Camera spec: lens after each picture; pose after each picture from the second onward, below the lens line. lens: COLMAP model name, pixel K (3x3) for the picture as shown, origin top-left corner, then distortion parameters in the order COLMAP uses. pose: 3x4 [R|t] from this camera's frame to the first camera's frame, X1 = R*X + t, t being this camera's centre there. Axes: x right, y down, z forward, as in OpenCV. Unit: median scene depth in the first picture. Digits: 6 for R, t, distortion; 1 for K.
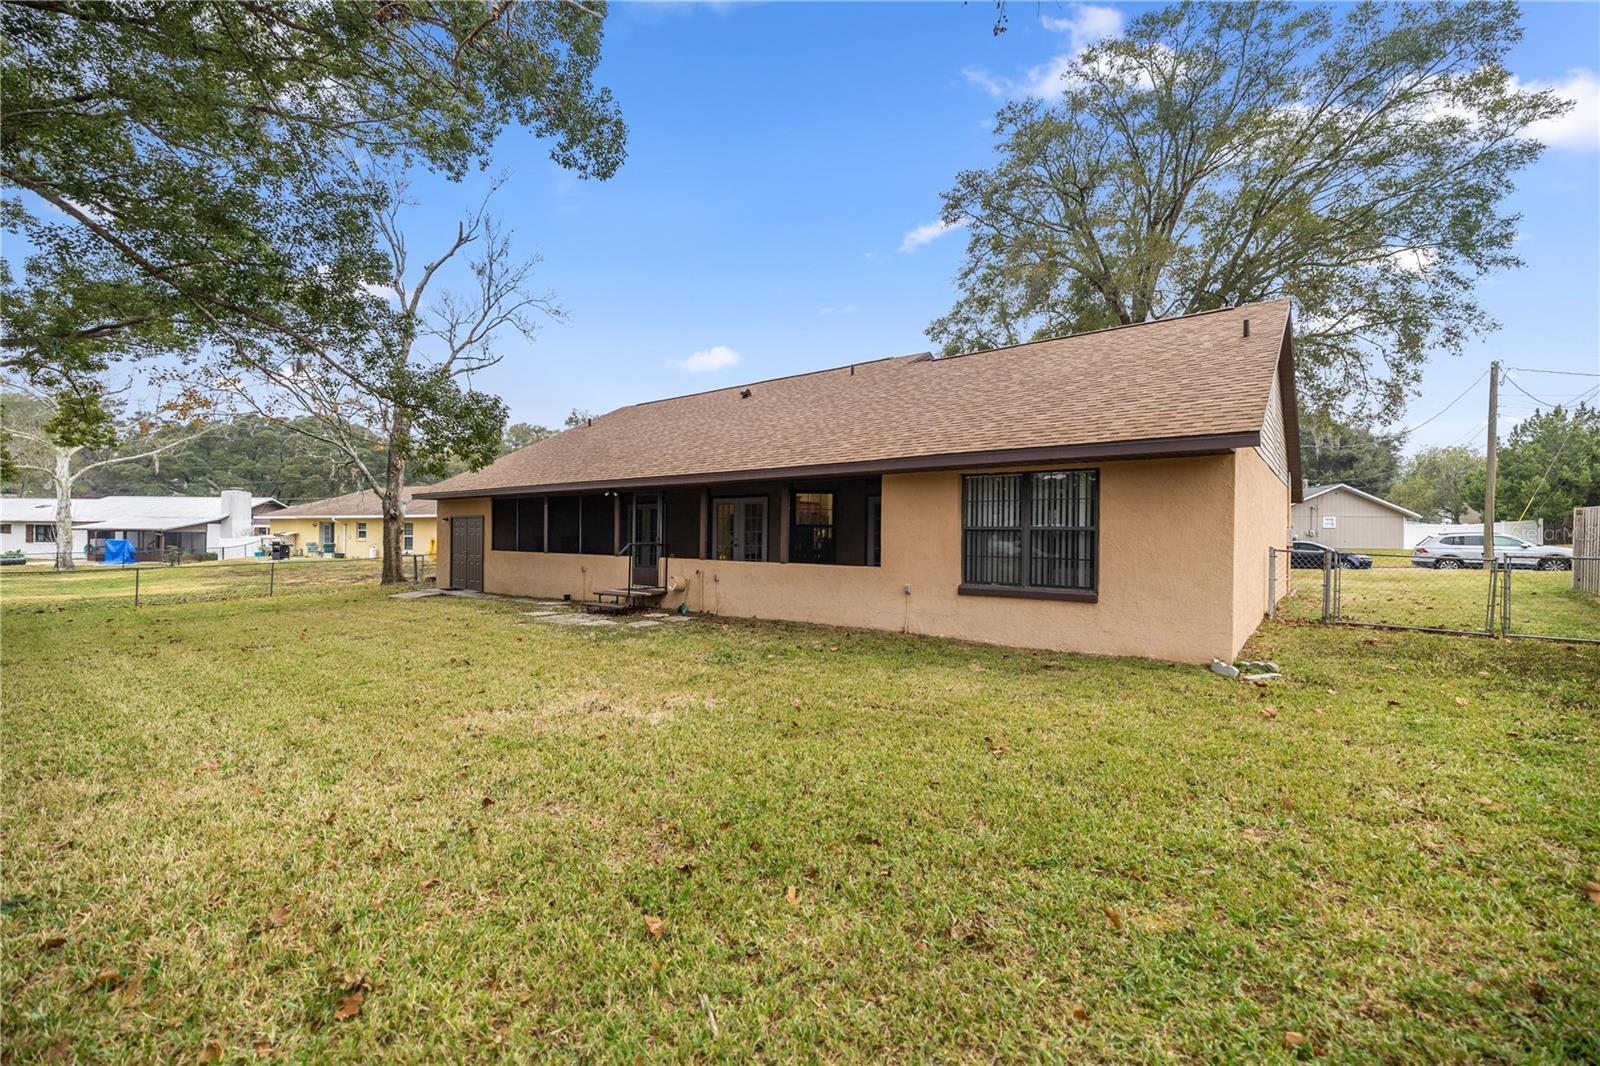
lens RADIAL K [[681.3, 0, 798.7], [0, 681.3, 539.5], [0, 0, 1]] dist [-0.004104, -0.000938]
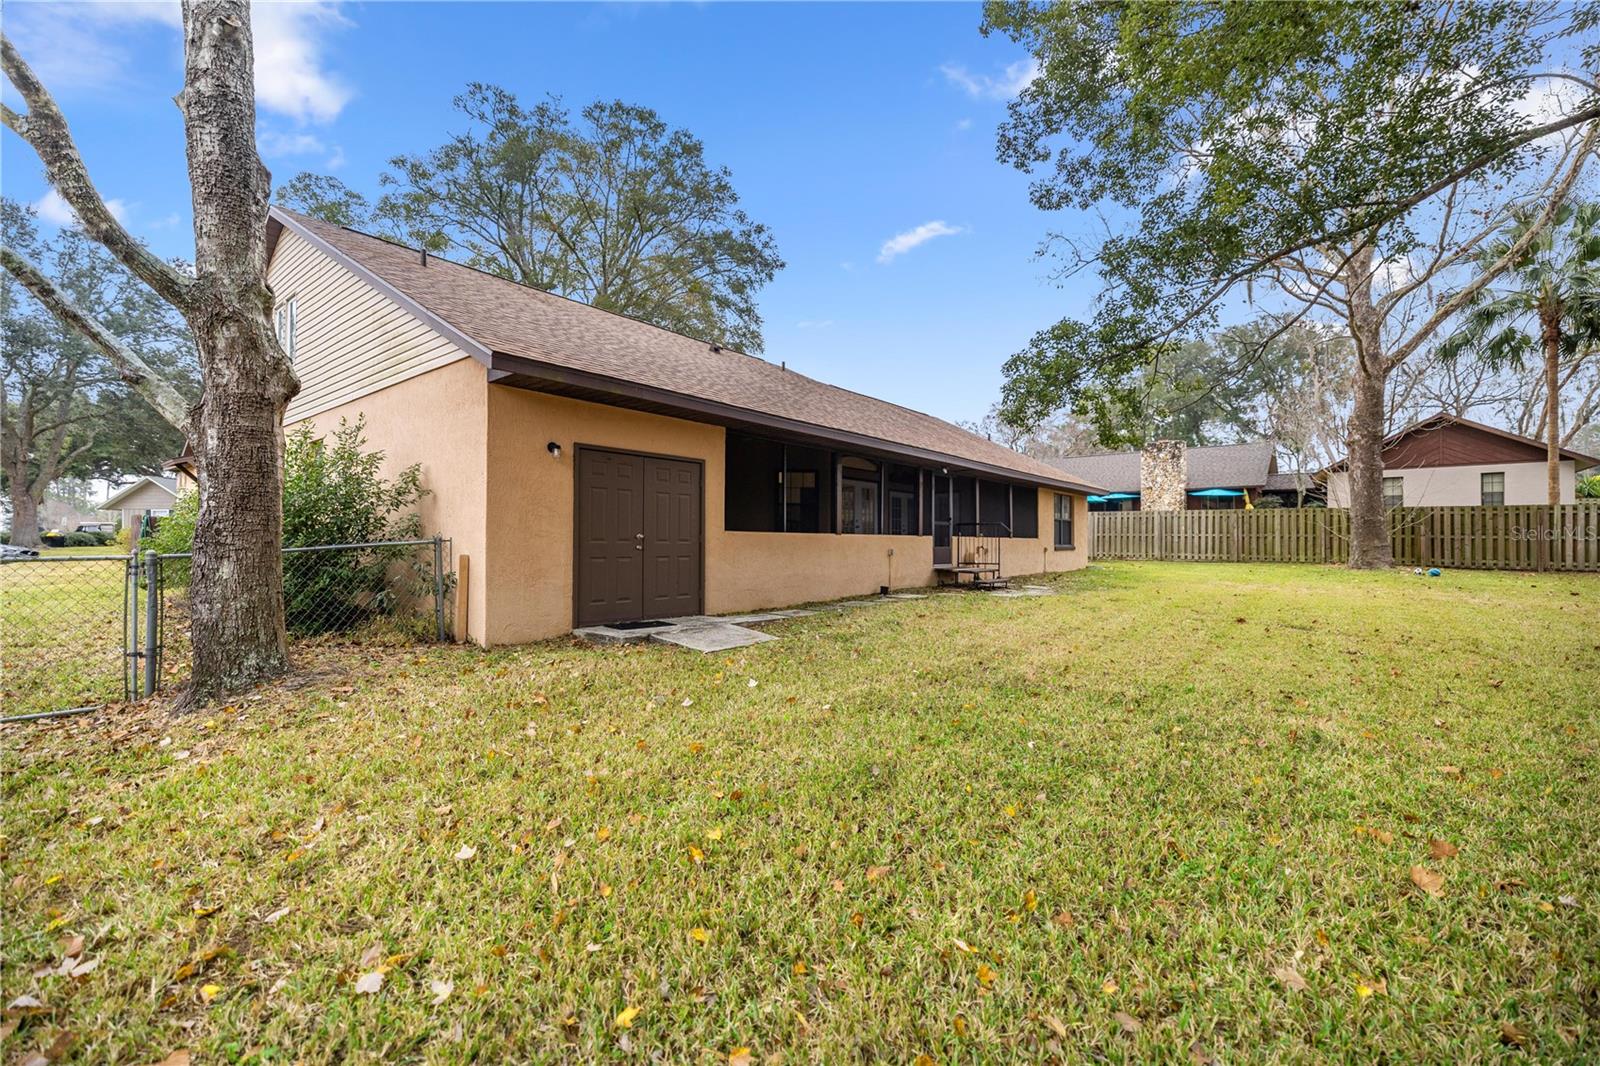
lens RADIAL K [[681.3, 0, 799.1], [0, 681.3, 536.6], [0, 0, 1]] dist [-0.004104, -0.000938]
pose [[-0.028130, 0.006611, 0.999582, -1.387113], [0.009571, 0.999934, -0.006344, 0.034616], [-0.999558, 0.009388, -0.028191, 1.389869]]
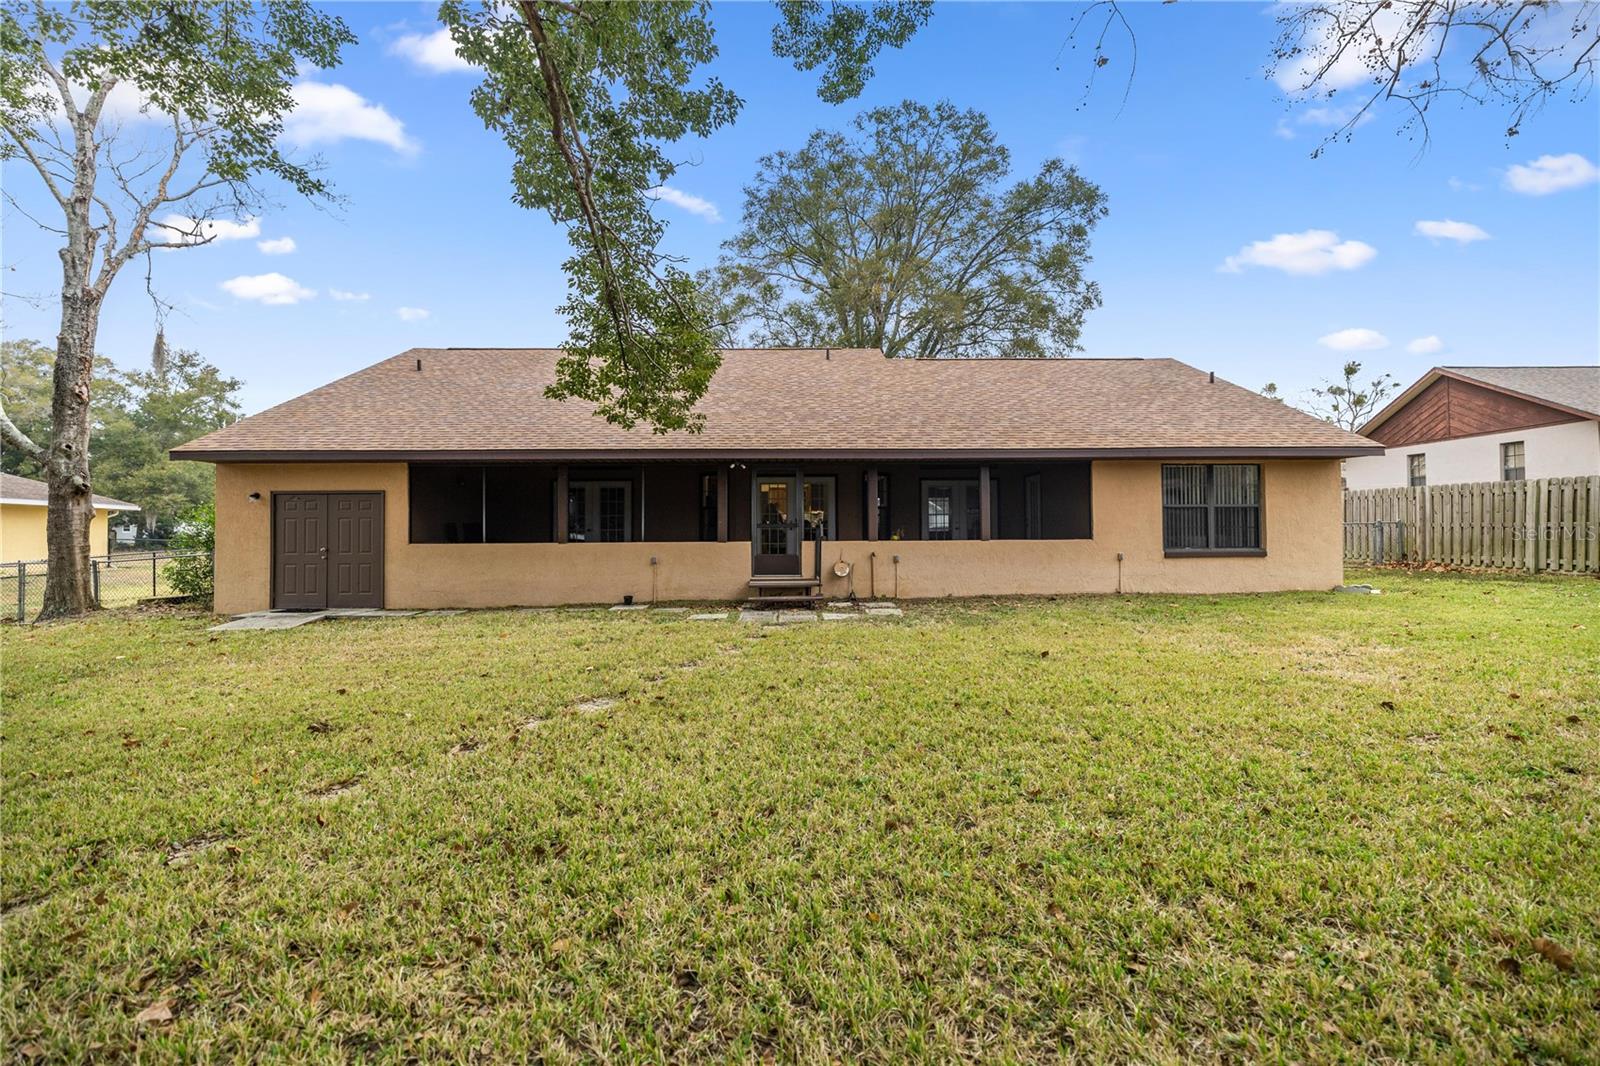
lens RADIAL K [[681.3, 0, 797.2], [0, 681.3, 526.7], [0, 0, 1]] dist [-0.004104, -0.000938]
pose [[0.753108, -0.009170, 0.657833, -0.866586], [0.016877, 0.999843, -0.005383, 0.013752], [-0.657681, 0.015157, 0.753144, 0.376248]]
